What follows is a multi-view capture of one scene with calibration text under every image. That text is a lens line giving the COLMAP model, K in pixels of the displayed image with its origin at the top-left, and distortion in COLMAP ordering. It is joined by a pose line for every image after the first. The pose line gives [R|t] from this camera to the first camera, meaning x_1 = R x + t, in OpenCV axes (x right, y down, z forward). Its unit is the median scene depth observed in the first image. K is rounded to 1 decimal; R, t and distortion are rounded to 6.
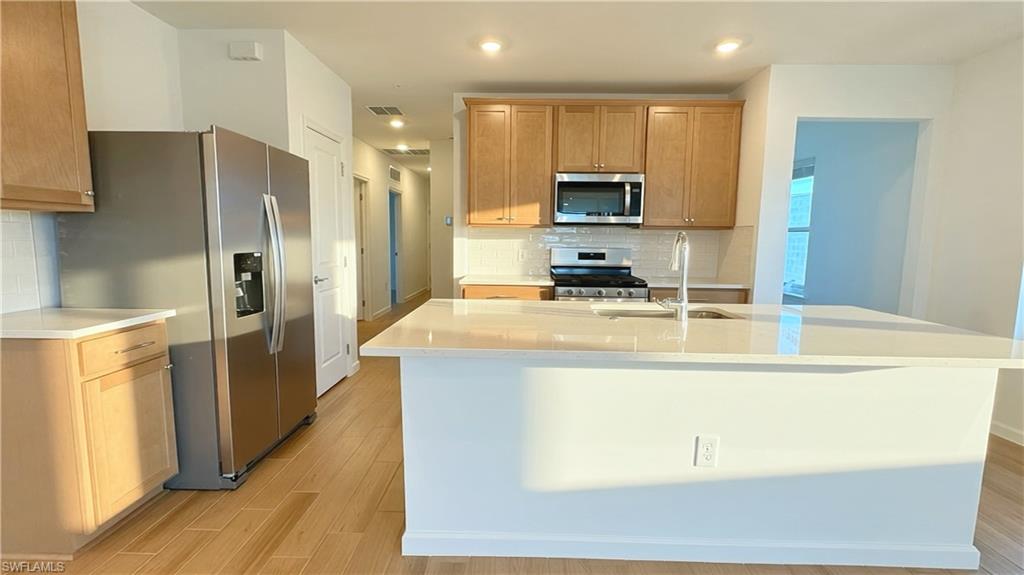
lens RADIAL K [[445.9, 0, 515.0], [0, 445.9, 284.9], [0, 0, 1]] dist [-0.001817, -0.000136]
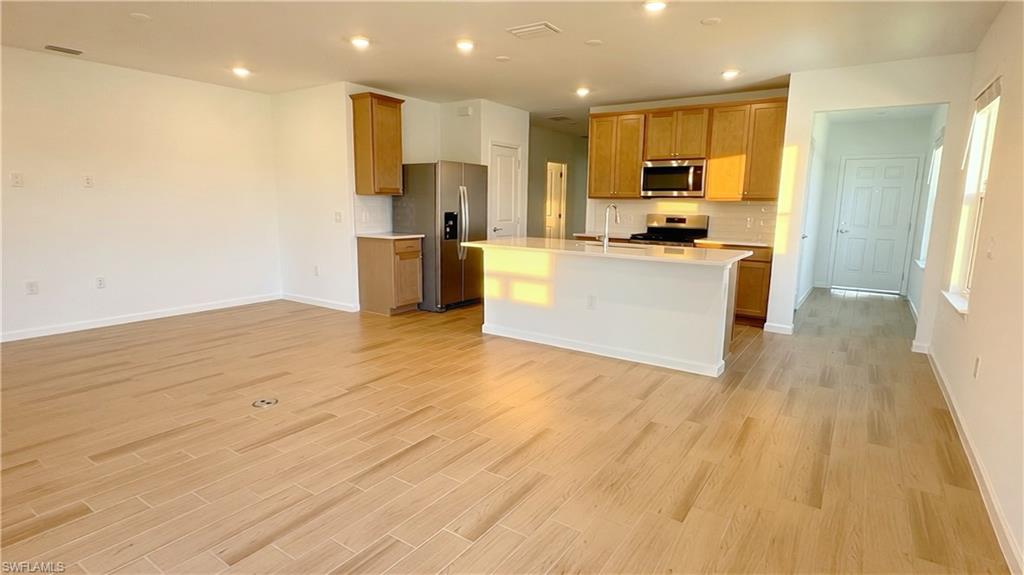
lens RADIAL K [[512.2, 0, 510.8], [0, 512.2, 287.8], [0, 0, 1]] dist [-0.004253, -0.001529]
pose [[0.830126, 0.091965, -0.549940, 0.691100], [-0.063763, 0.995491, 0.070223, 0.066901], [0.553918, -0.023228, 0.832247, -0.624986]]
